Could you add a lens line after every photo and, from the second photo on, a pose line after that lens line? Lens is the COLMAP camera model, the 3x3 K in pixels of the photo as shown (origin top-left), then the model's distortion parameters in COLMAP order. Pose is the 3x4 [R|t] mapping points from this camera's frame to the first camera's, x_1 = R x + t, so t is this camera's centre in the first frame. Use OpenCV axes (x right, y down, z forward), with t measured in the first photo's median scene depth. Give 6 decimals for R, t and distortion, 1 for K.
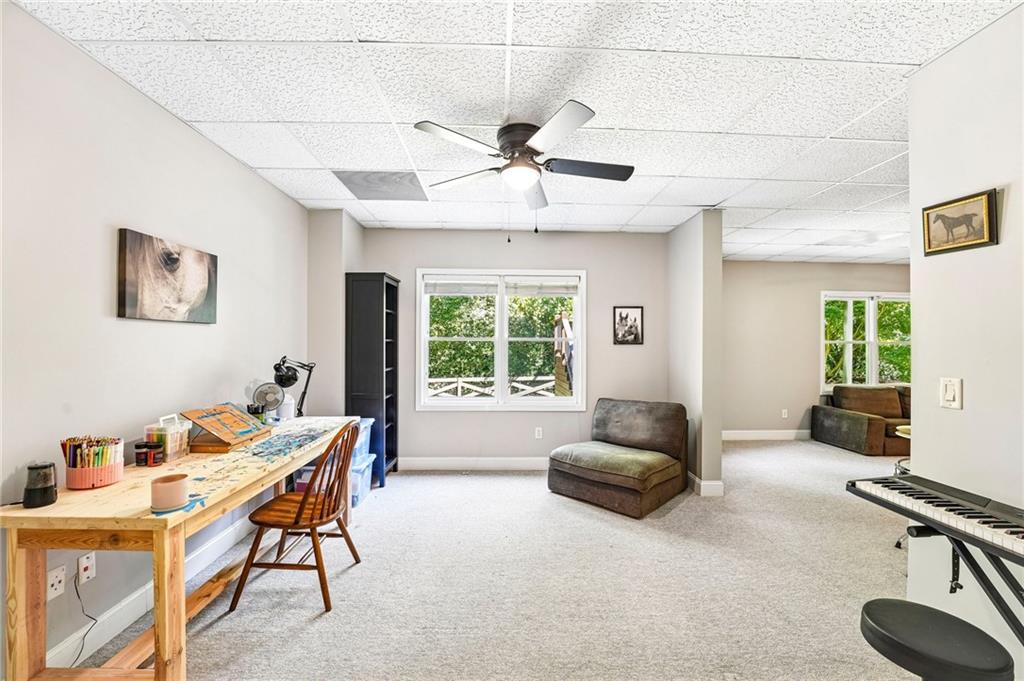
lens RADIAL K [[413.4, 0, 510.2], [0, 413.4, 340.7], [0, 0, 1]] dist [-0.028949, 0.004065]
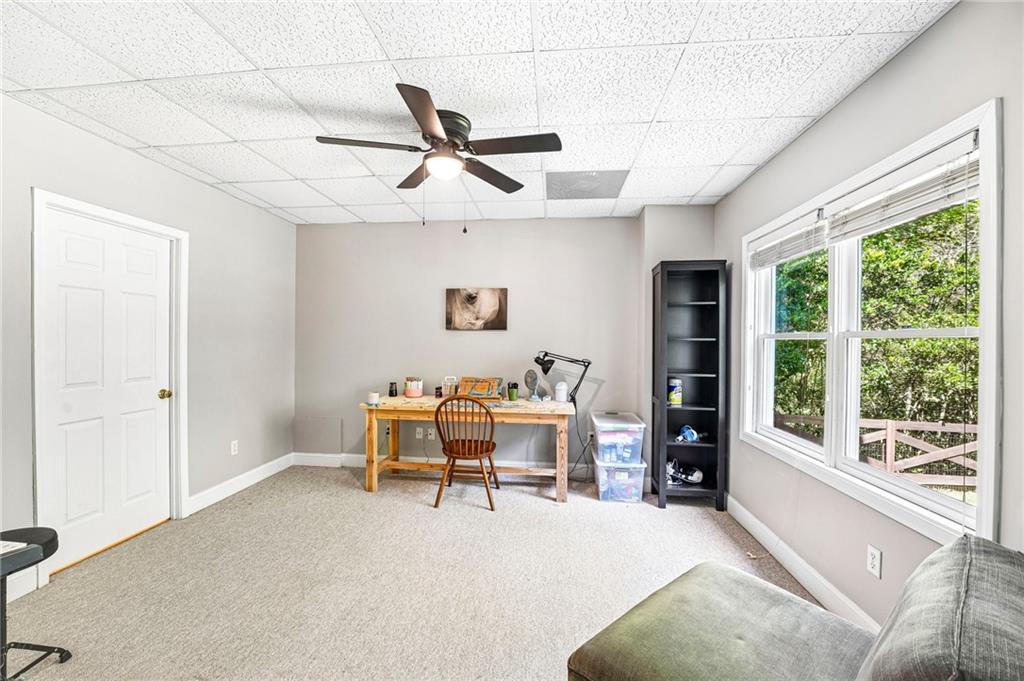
lens RADIAL K [[413.4, 0, 510.2], [0, 413.4, 340.7], [0, 0, 1]] dist [-0.028949, 0.004065]
pose [[-0.139095, -0.005103, -0.990266, 0.910210], [-0.003177, 0.999984, -0.004707, 0.009258], [0.990274, 0.002491, -0.139109, 1.244512]]
